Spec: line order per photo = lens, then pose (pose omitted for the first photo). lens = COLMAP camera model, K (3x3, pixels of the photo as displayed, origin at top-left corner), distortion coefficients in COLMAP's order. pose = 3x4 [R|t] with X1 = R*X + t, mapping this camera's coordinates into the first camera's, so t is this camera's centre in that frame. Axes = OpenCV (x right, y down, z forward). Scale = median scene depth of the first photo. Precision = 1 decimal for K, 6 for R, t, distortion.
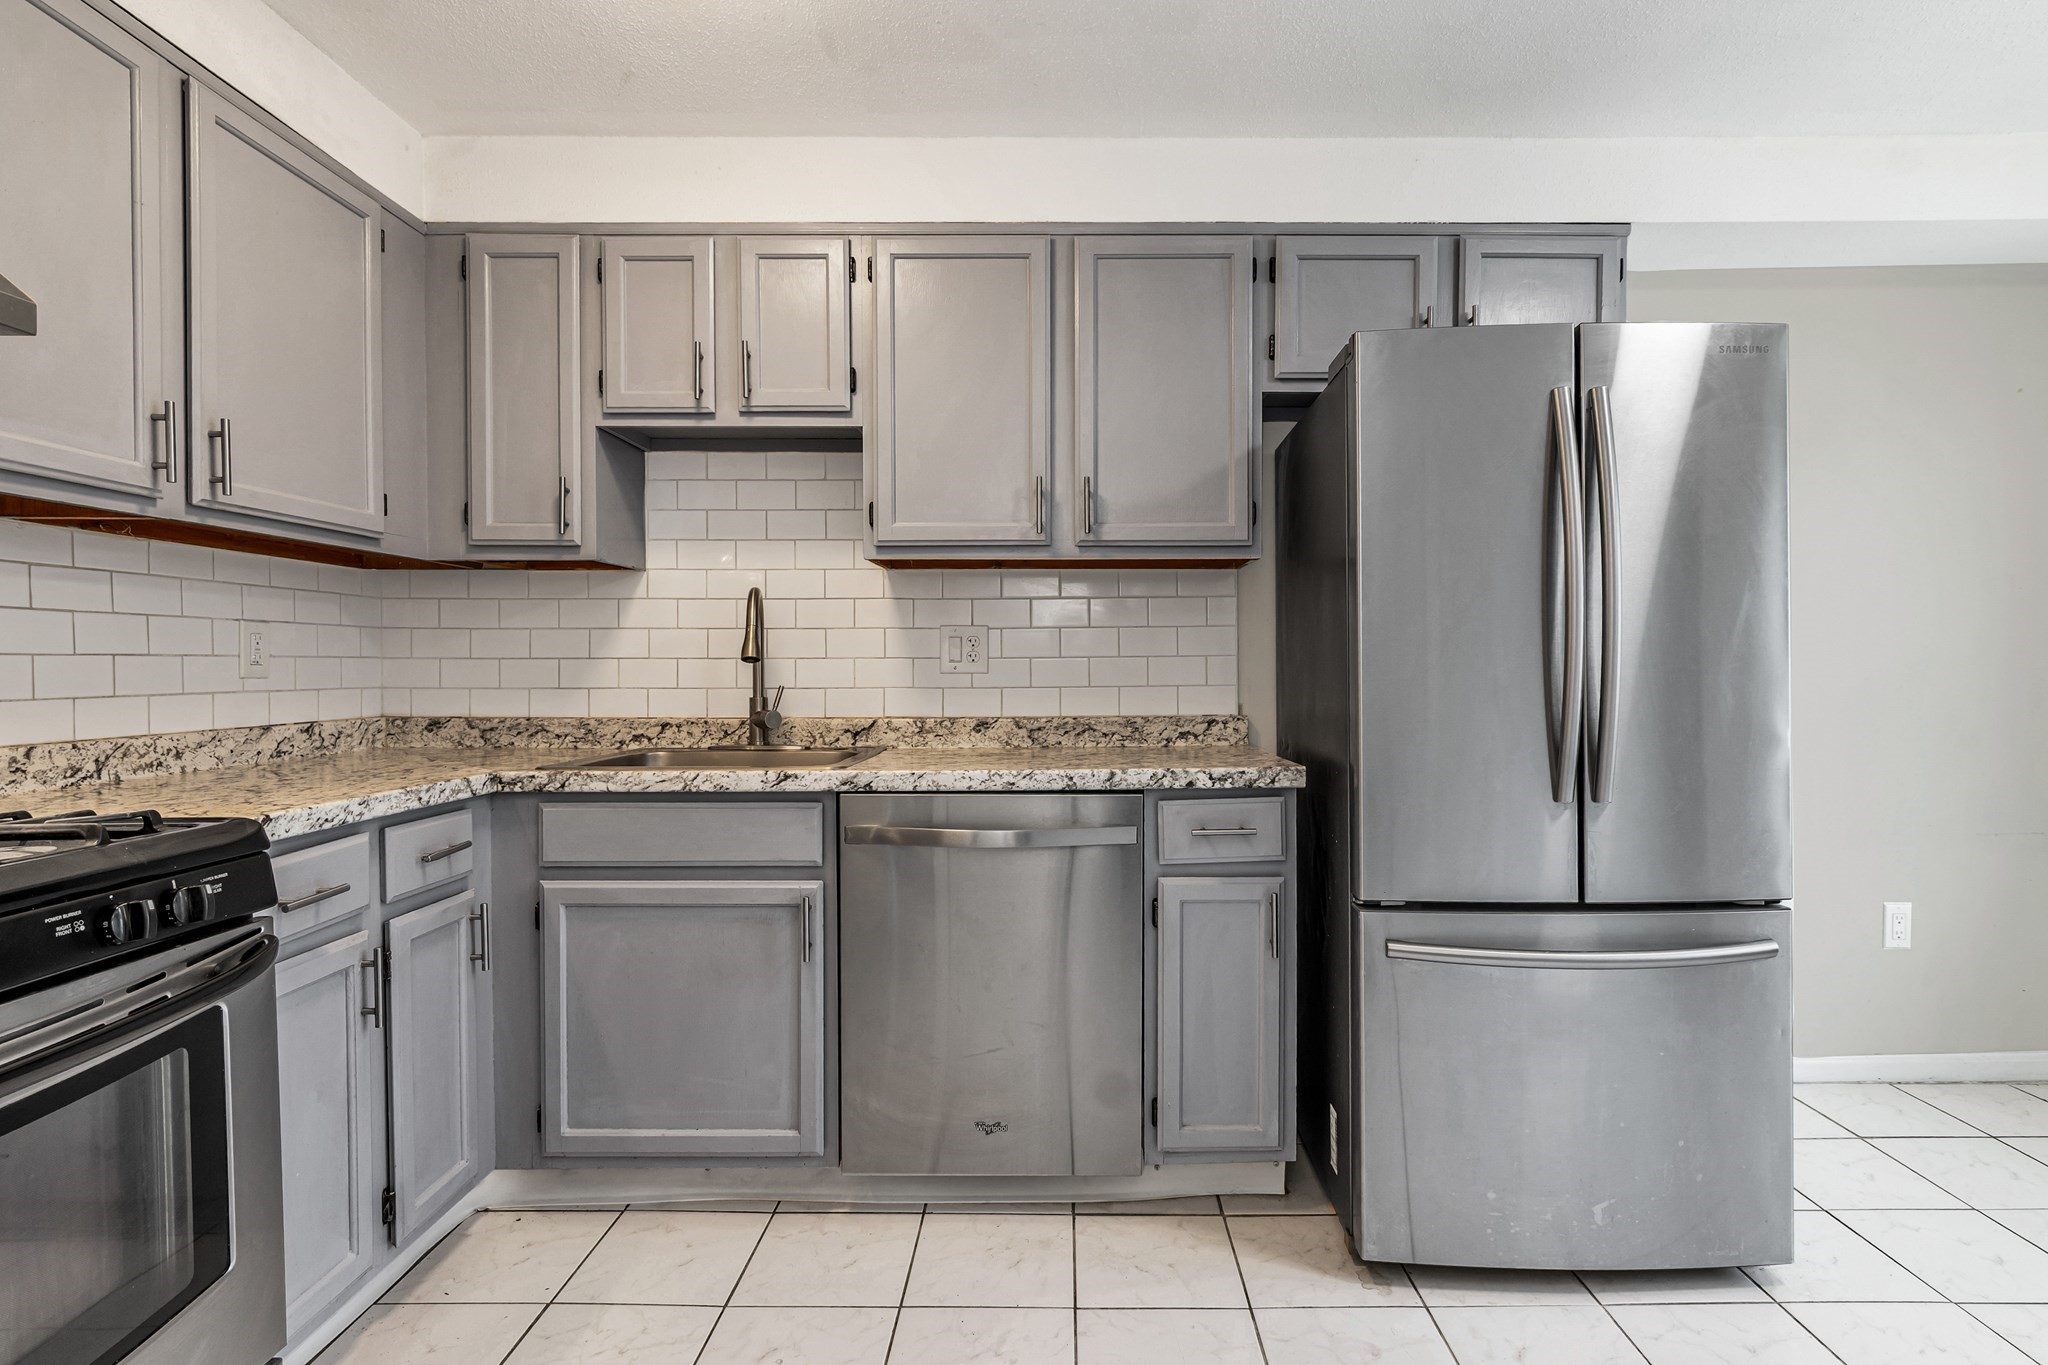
lens RADIAL K [[1015.3, 0, 1063.4], [0, 1015.3, 689.1], [0, 0, 1]] dist [-0.002646, 0.001317]
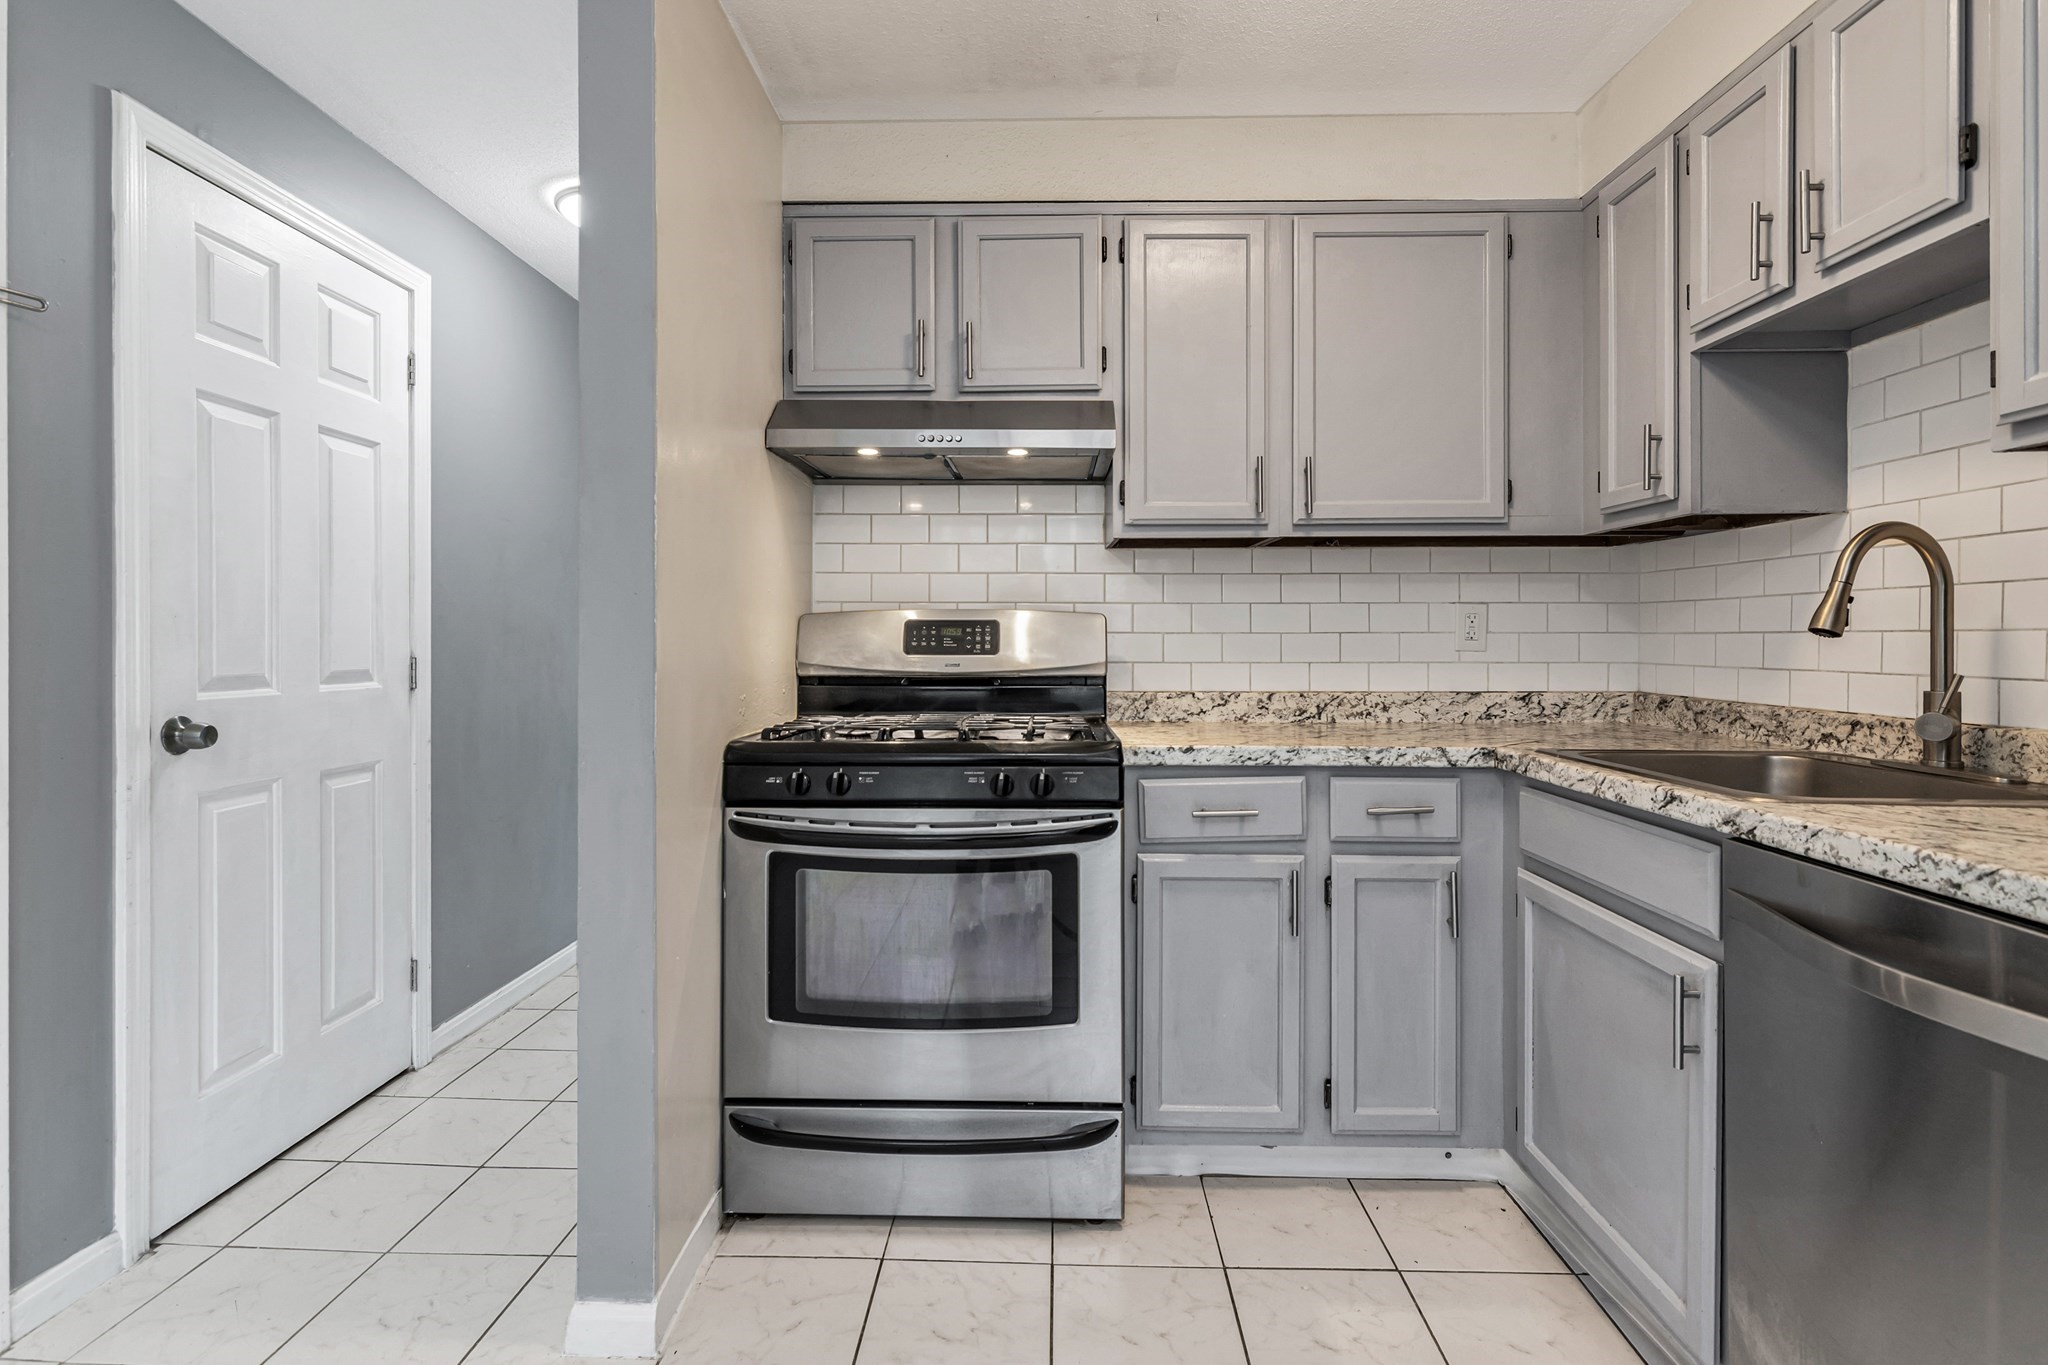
lens RADIAL K [[1015.3, 0, 1018.0], [0, 1015.3, 647.1], [0, 0, 1]] dist [-0.002646, 0.001317]
pose [[-0.040466, 0.007632, -0.999152, 0.443331], [-0.022868, 0.999702, 0.008563, -0.014443], [0.998919, 0.023195, -0.040279, 0.555024]]
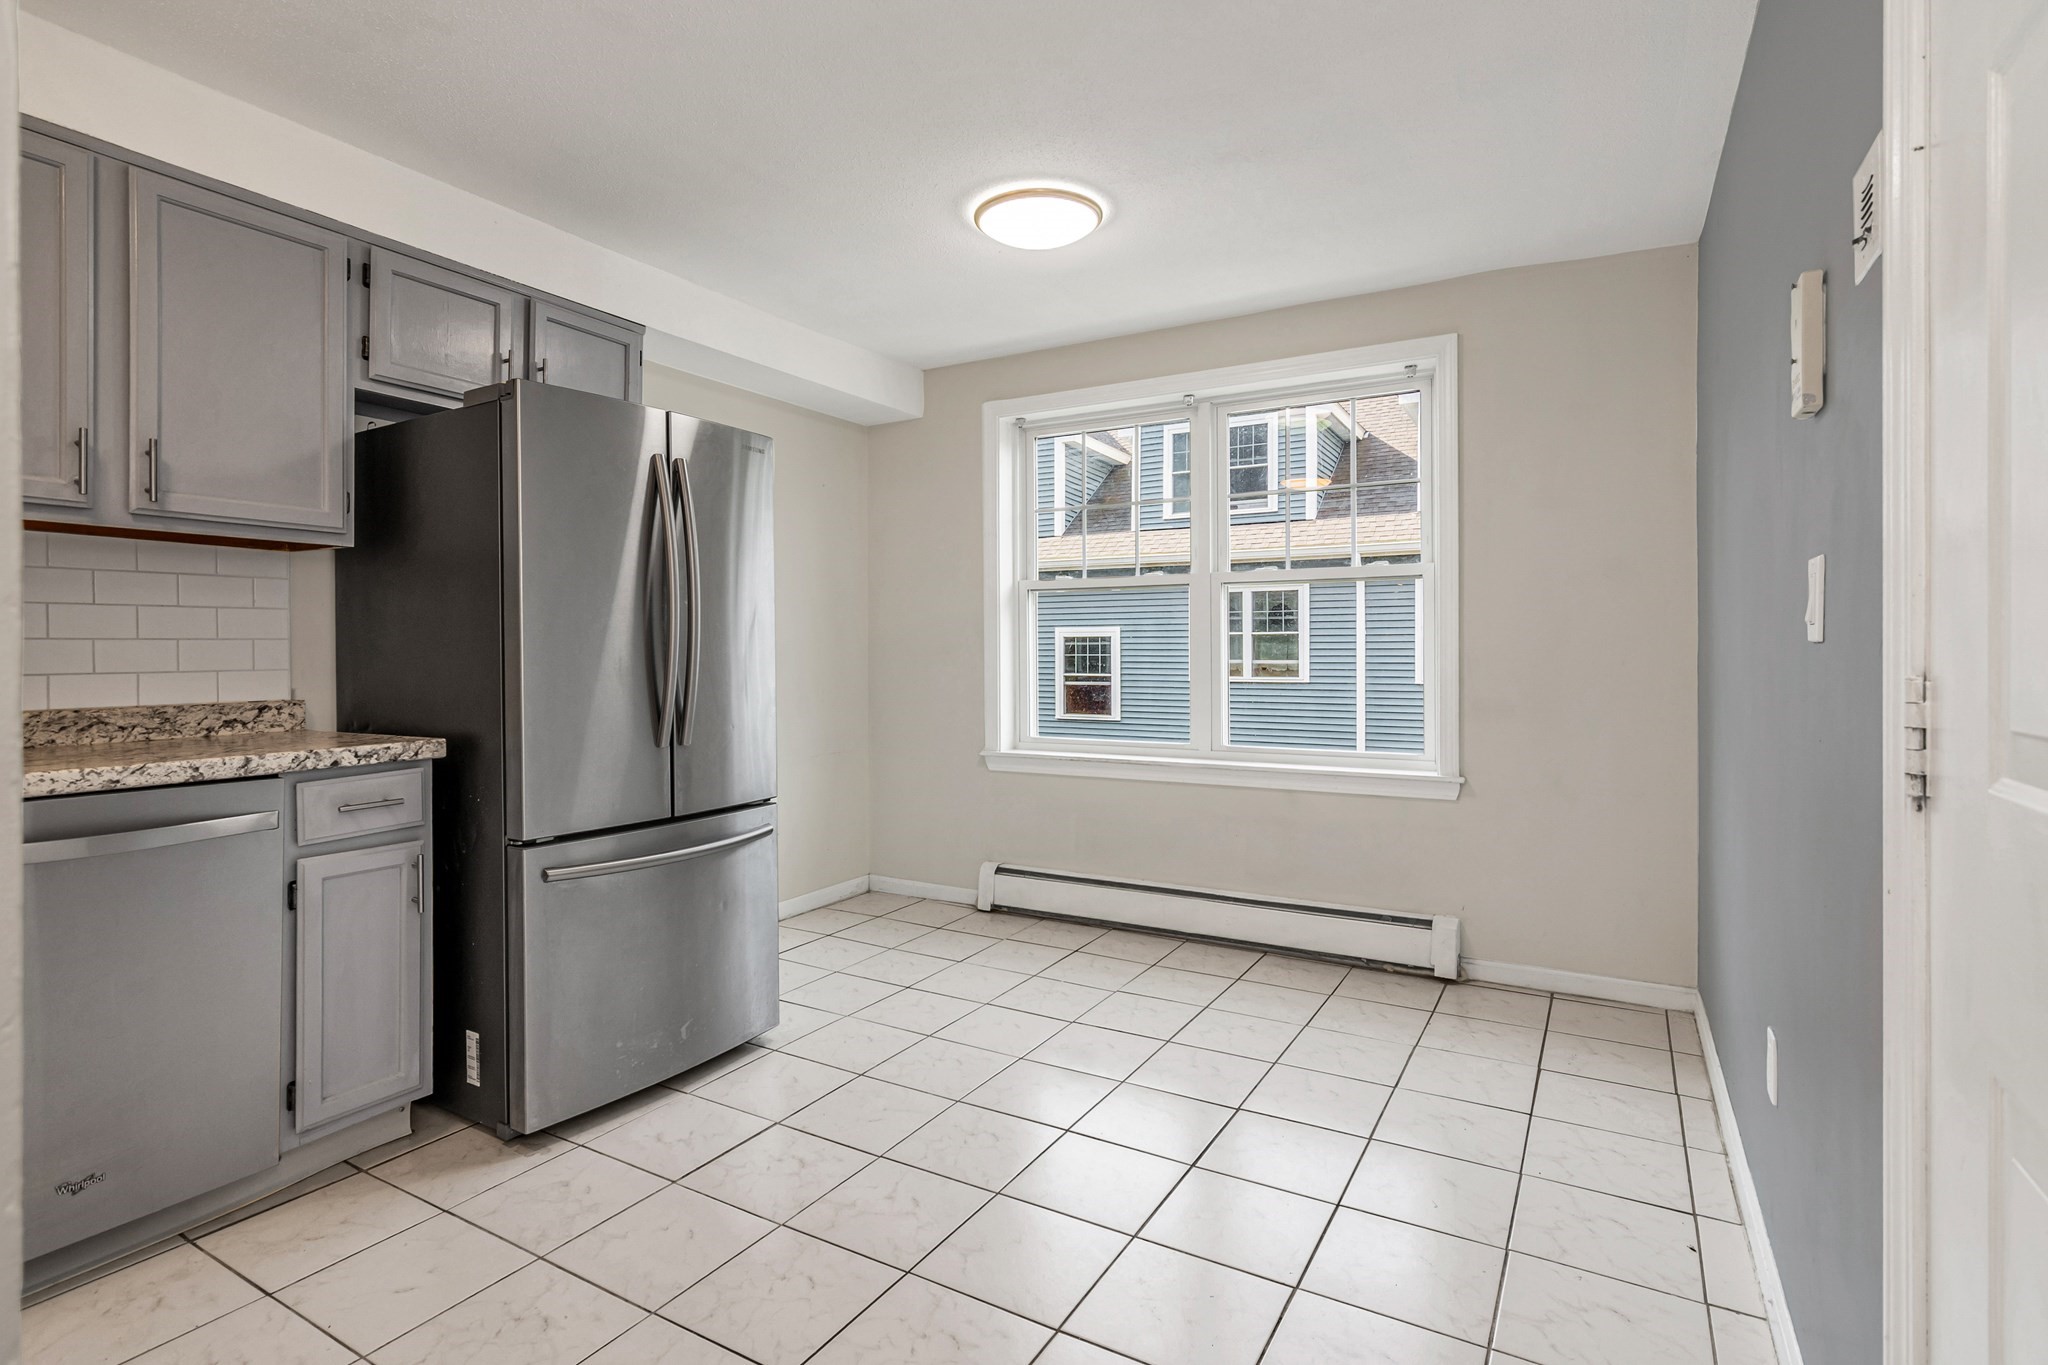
lens RADIAL K [[1015.3, 0, 1026.8], [0, 1015.3, 657.6], [0, 0, 1]] dist [-0.002646, 0.001317]
pose [[0.502210, -0.000913, 0.864745, -0.409190], [0.014617, 0.999866, -0.007434, 0.003130], [-0.864622, 0.016373, 0.502156, -0.133363]]
